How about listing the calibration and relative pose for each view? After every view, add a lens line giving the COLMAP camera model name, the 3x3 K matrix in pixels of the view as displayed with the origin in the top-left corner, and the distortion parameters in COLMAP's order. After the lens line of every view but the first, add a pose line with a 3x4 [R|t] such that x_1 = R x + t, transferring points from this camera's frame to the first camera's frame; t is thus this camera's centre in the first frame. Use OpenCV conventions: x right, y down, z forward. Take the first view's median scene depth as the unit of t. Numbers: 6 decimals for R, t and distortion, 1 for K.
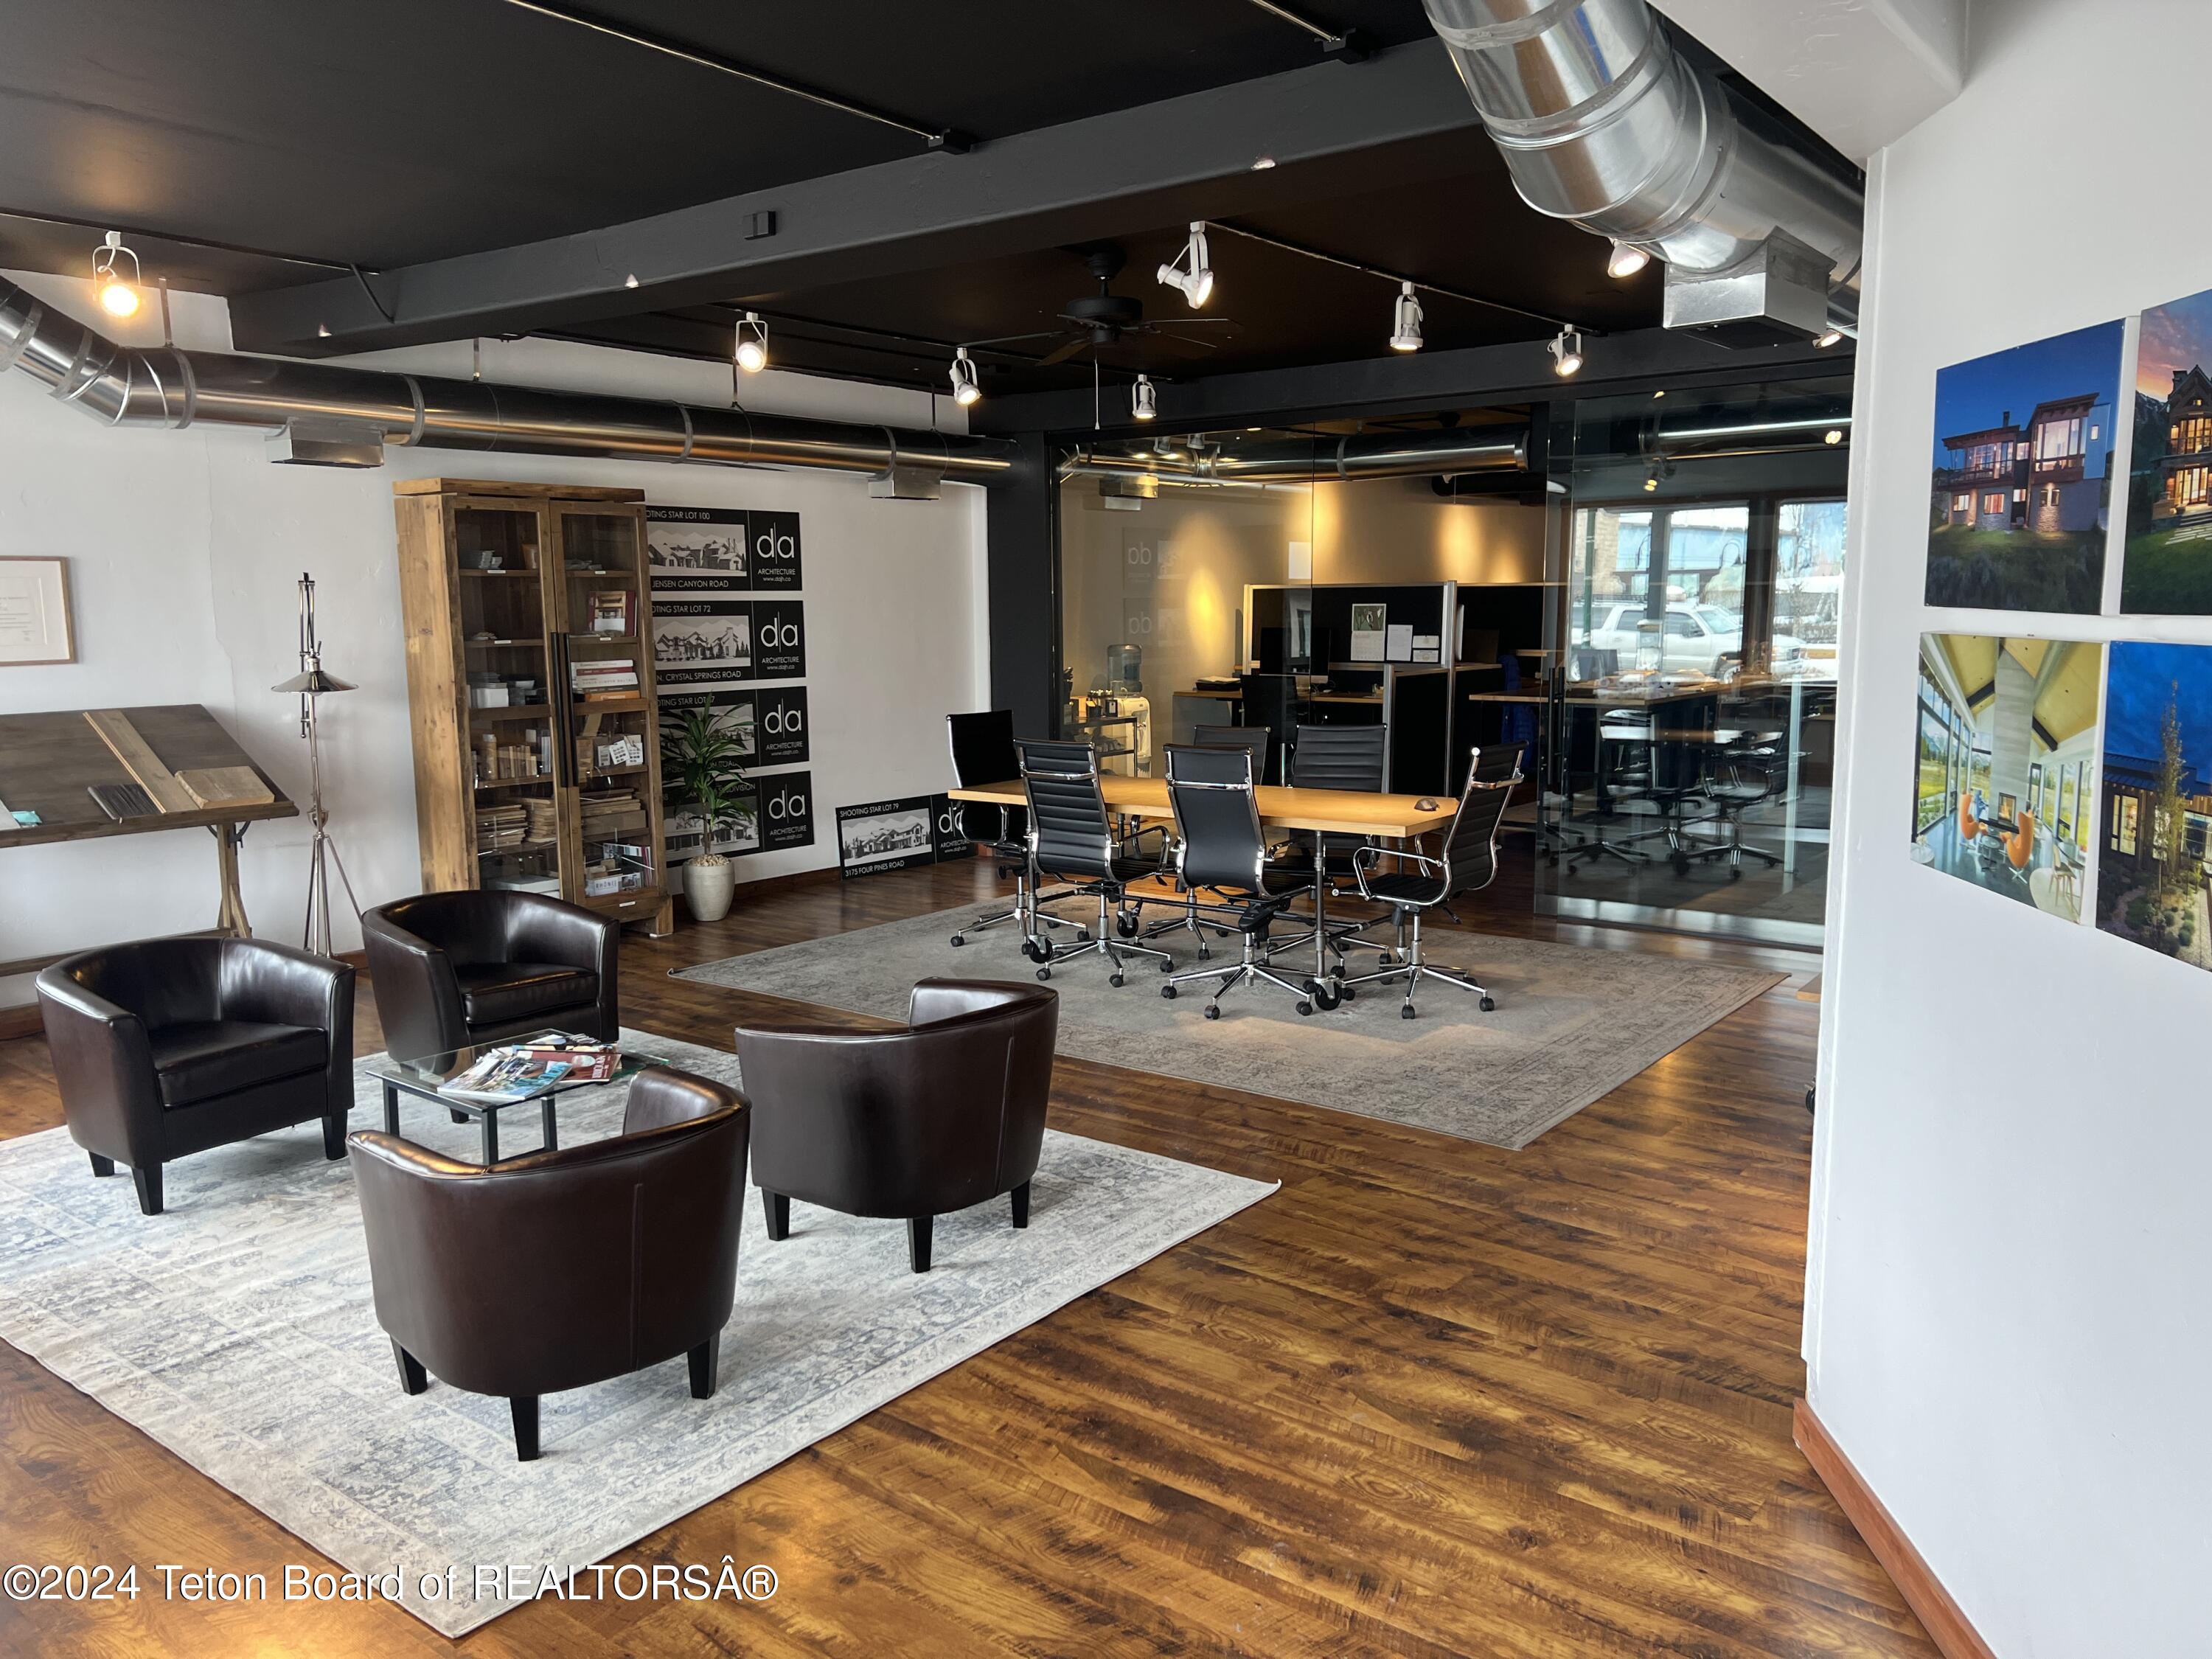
lens RADIAL K [[1661.6, 0, 1102.0], [0, 1661.6, 840.1], [0, 0, 1]] dist [0.062348, -0.071210]
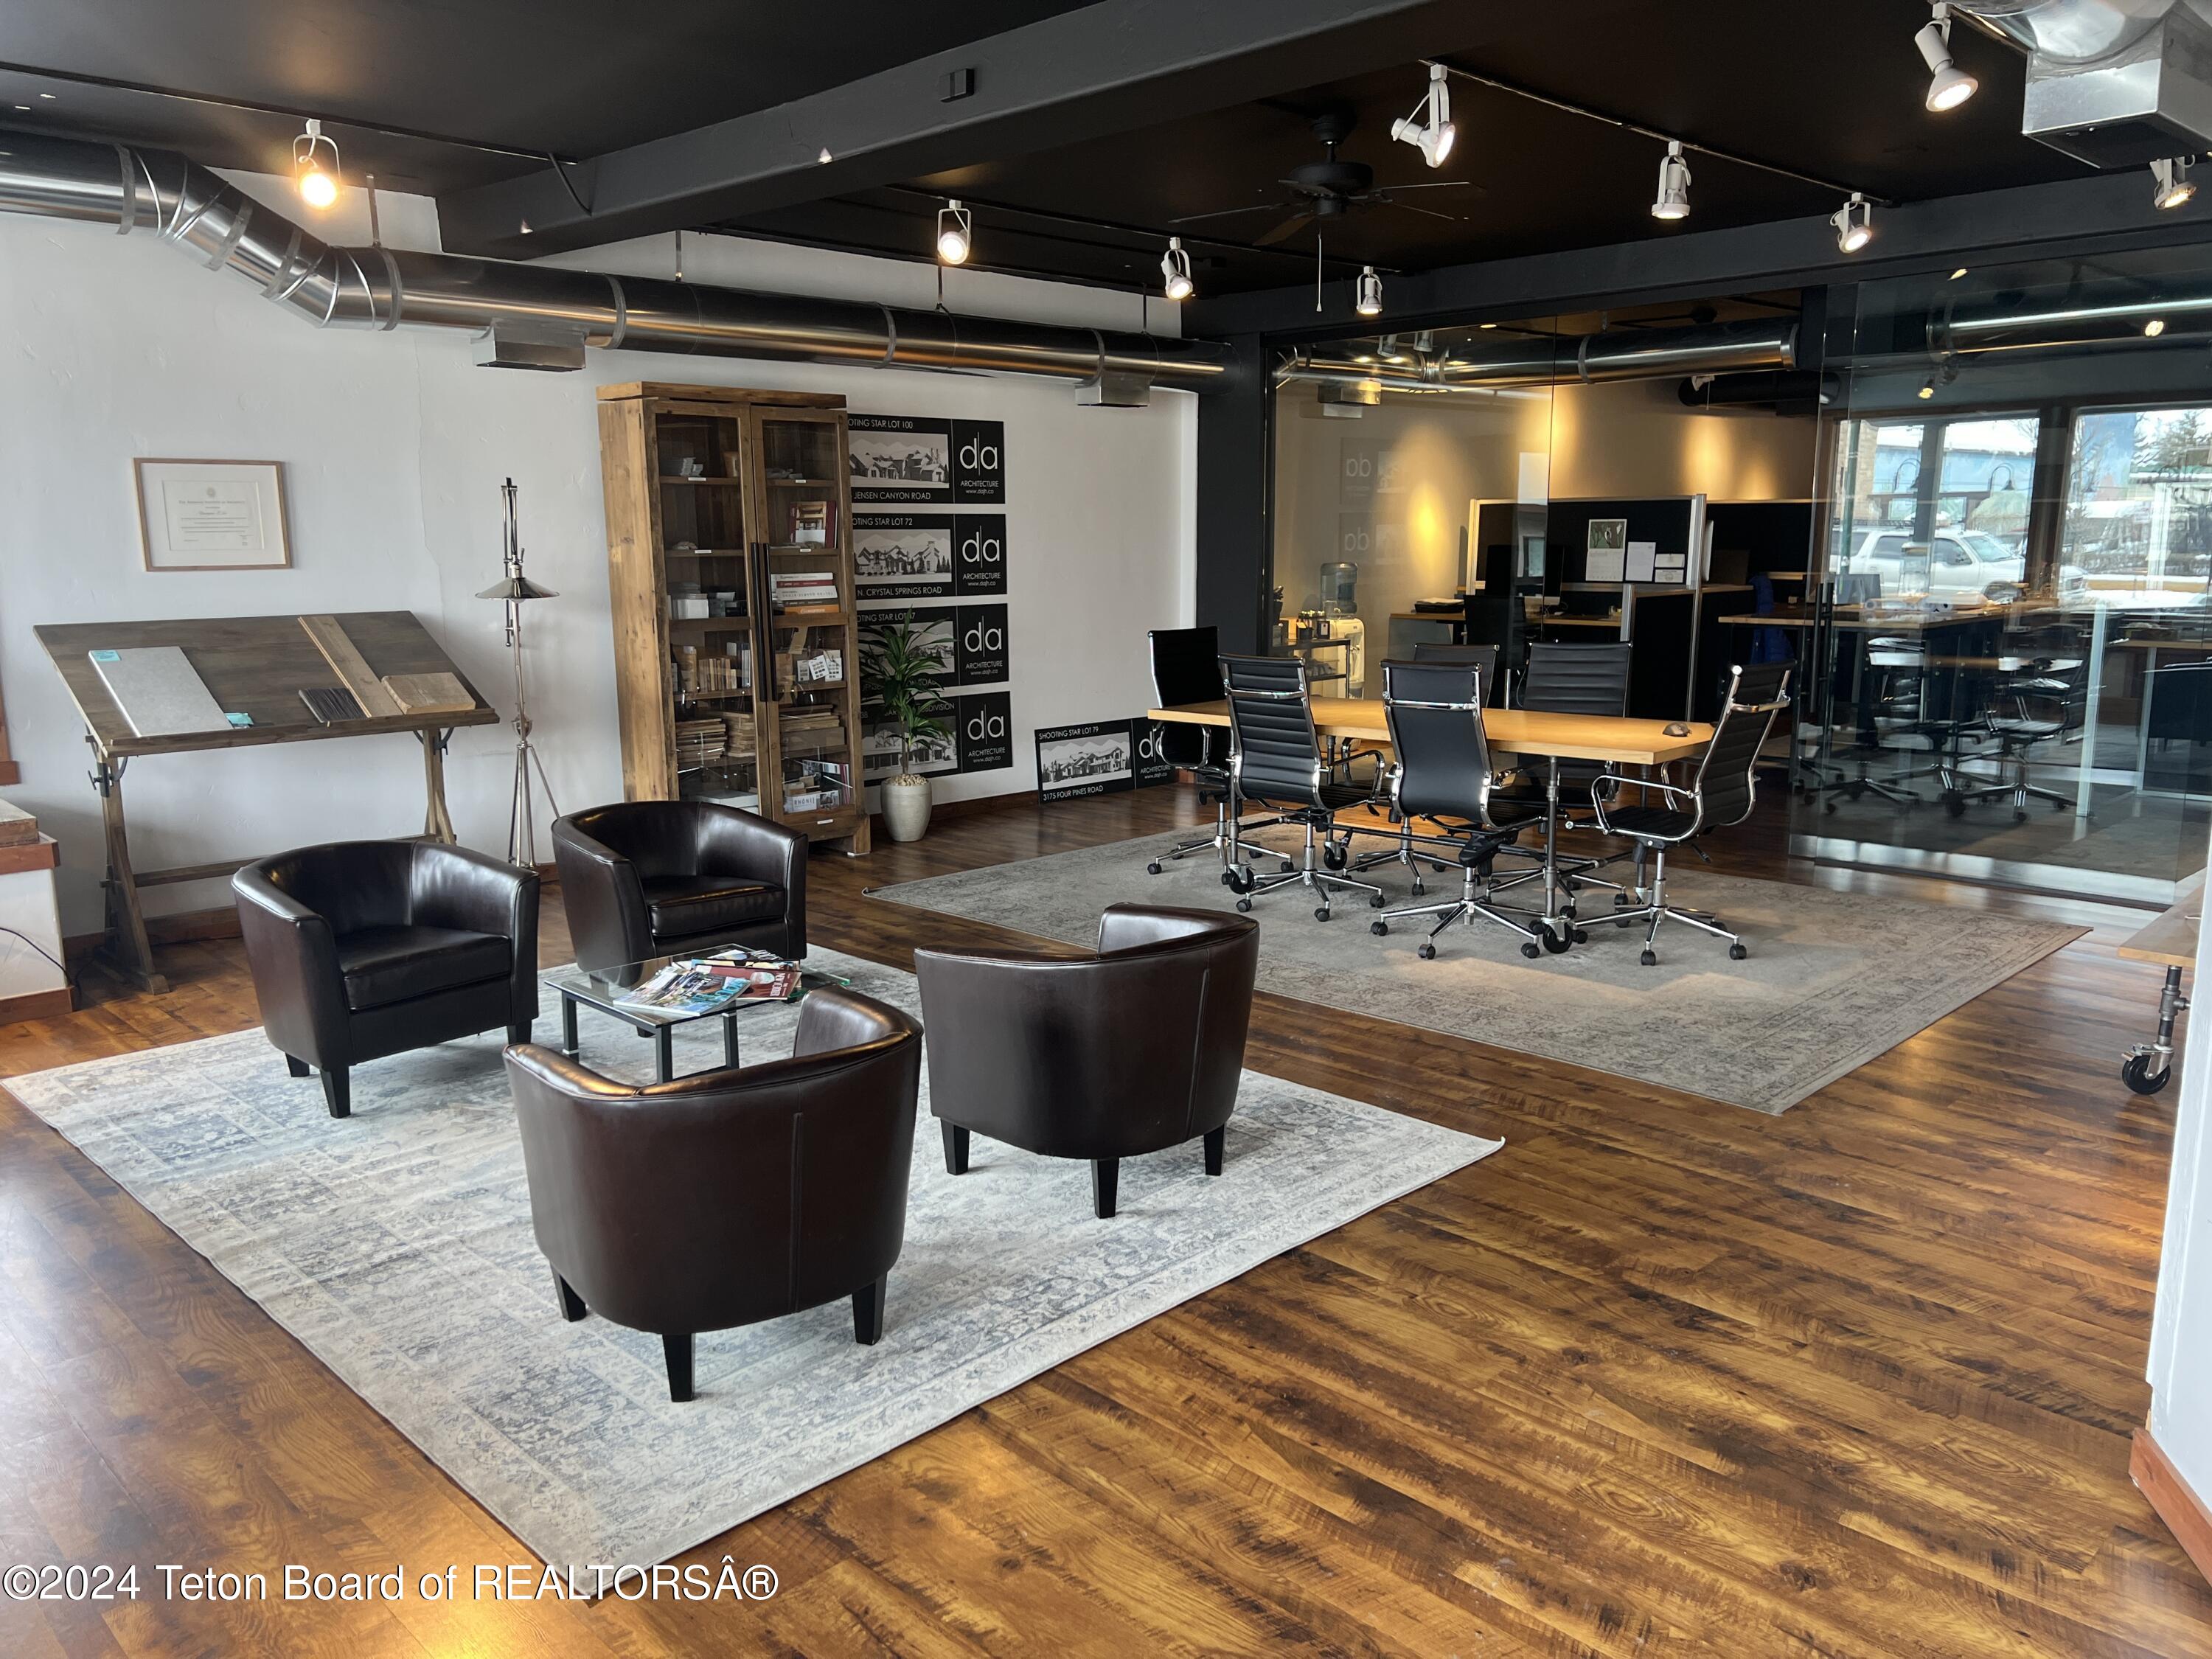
lens RADIAL K [[1661.6, 0, 1097.6], [0, 1661.6, 846.6], [0, 0, 1]] dist [0.062348, -0.071210]
pose [[0.991881, 0.024184, -0.124847, -0.001564], [-0.018688, 0.998812, 0.045001, 0.007703], [0.125787, -0.042302, 0.991155, 0.061923]]
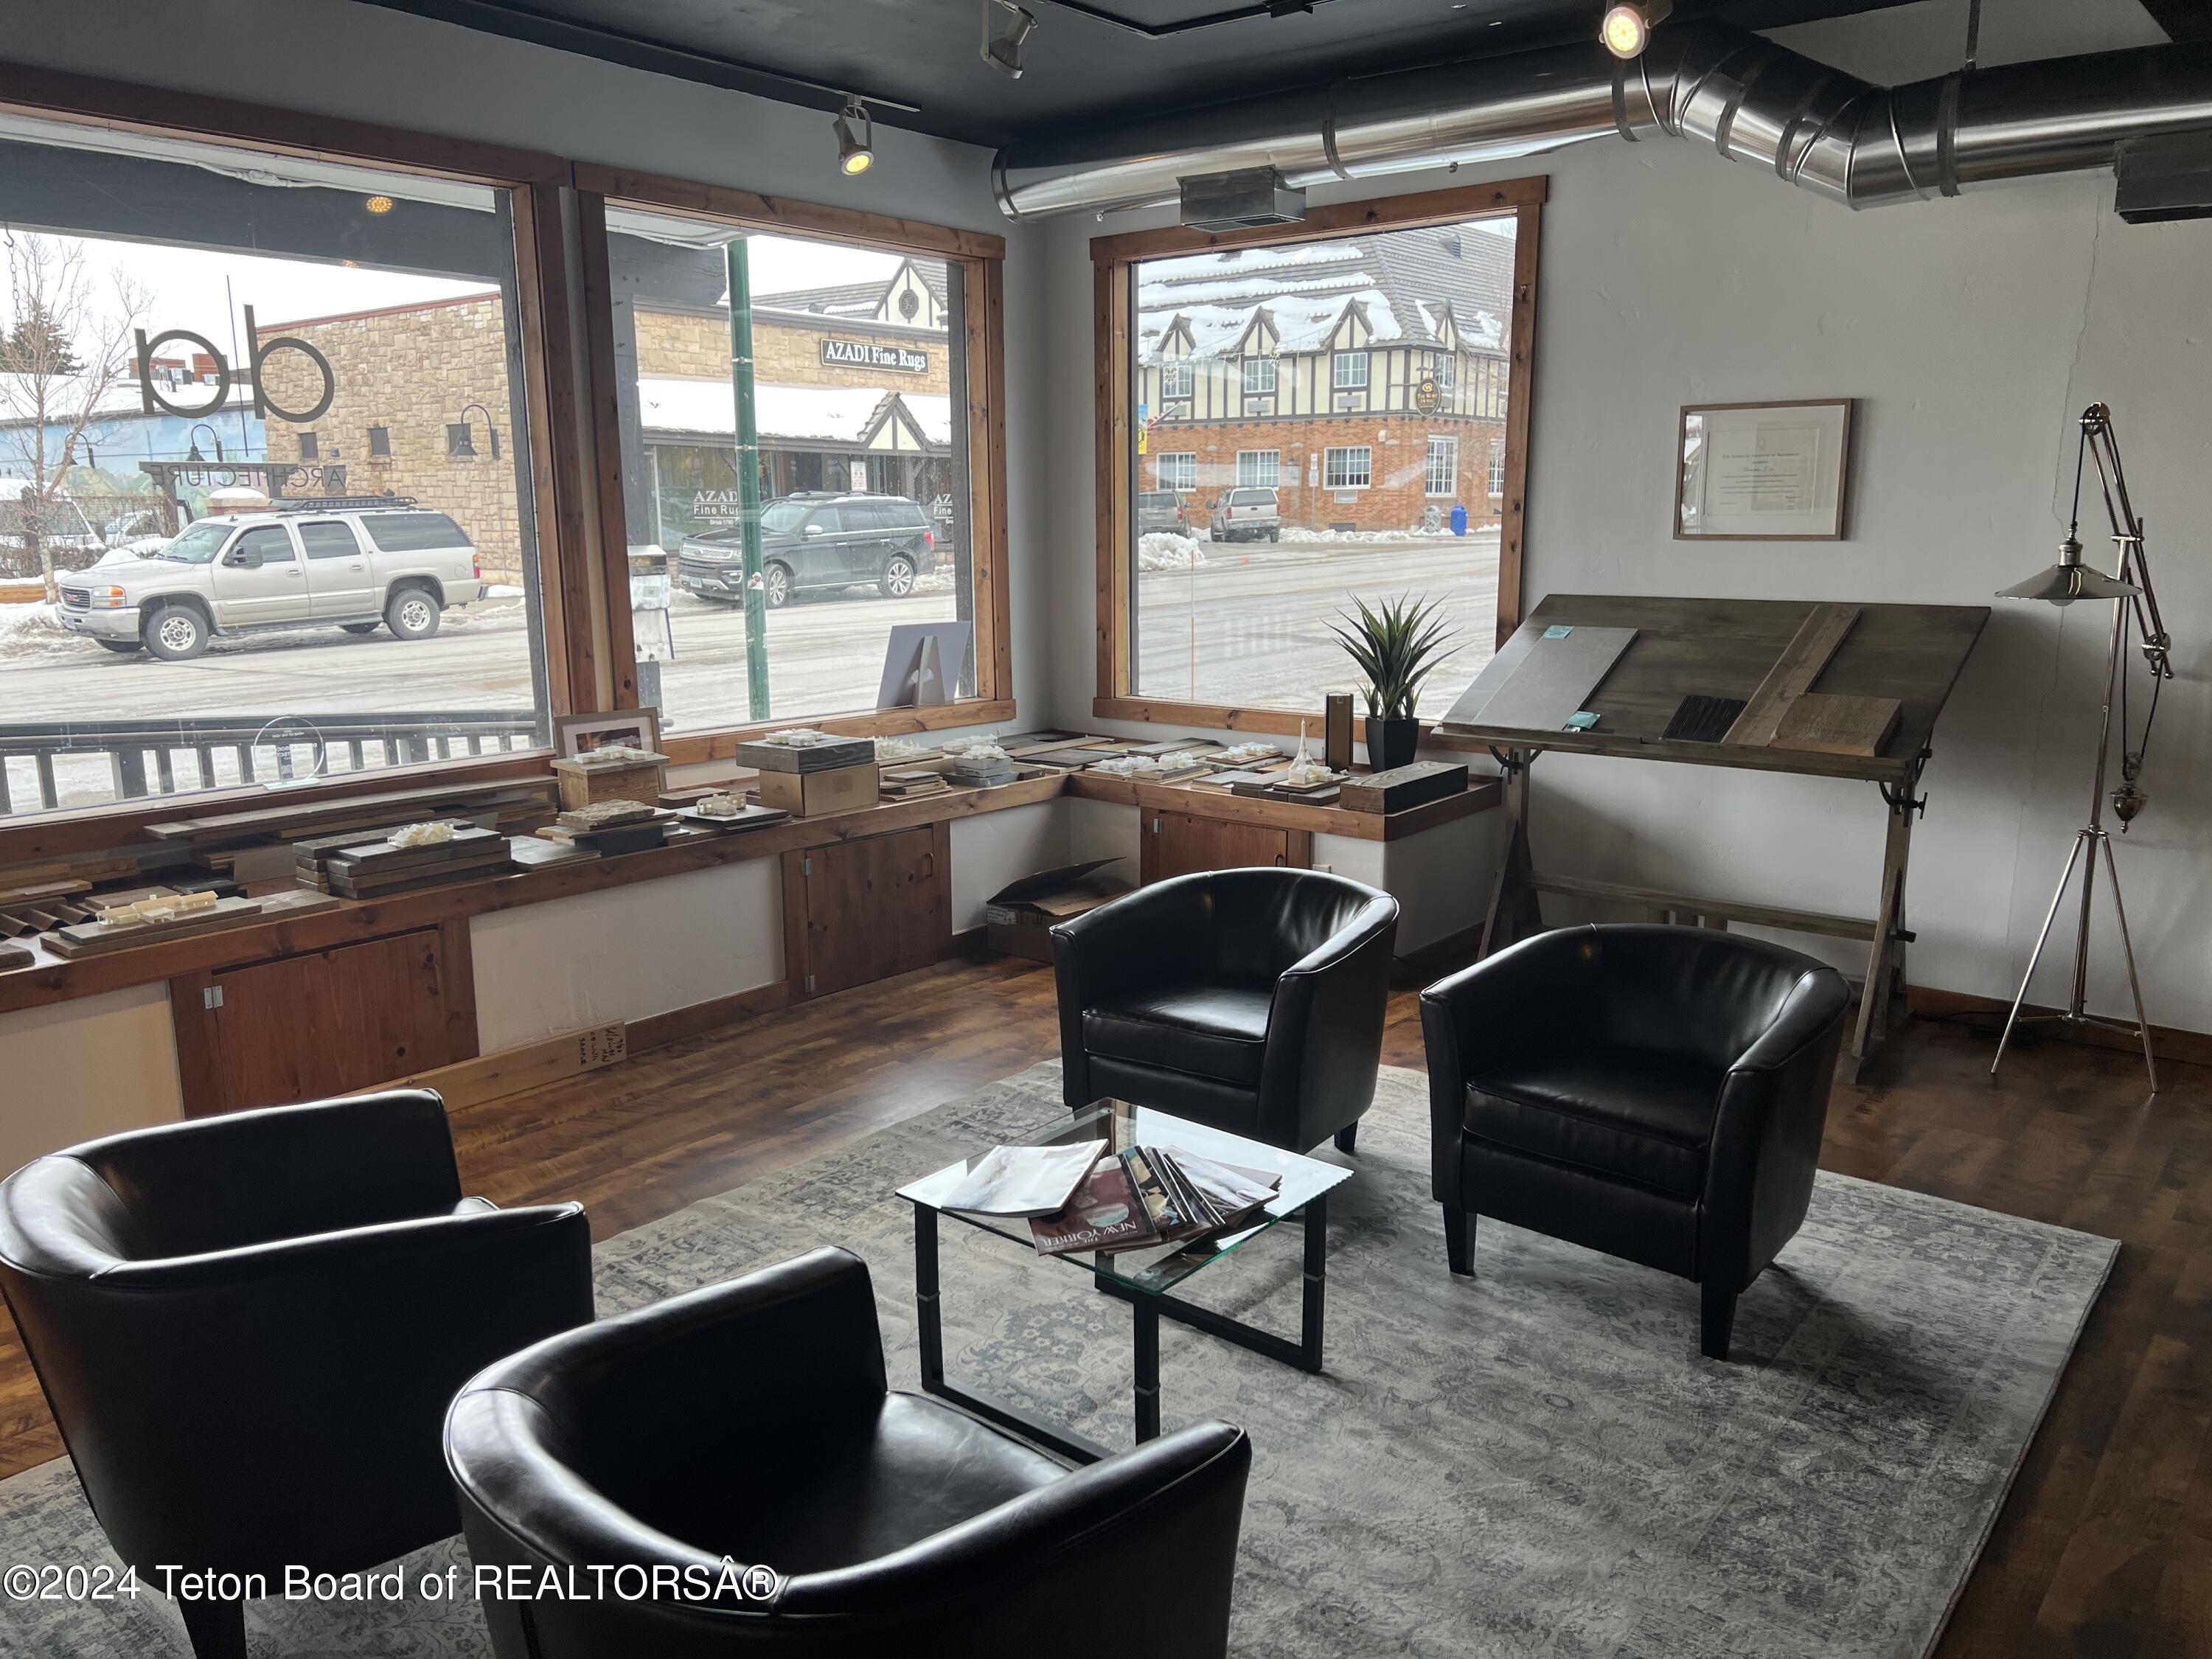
lens RADIAL K [[1661.6, 0, 1108.5], [0, 1661.6, 831.8], [0, 0, 1]] dist [0.062348, -0.071210]
pose [[-0.022993, 0.205745, -0.978335, 0.187627], [-0.141240, 0.968110, 0.206914, -0.095530], [0.989708, 0.142938, 0.006800, 0.745768]]
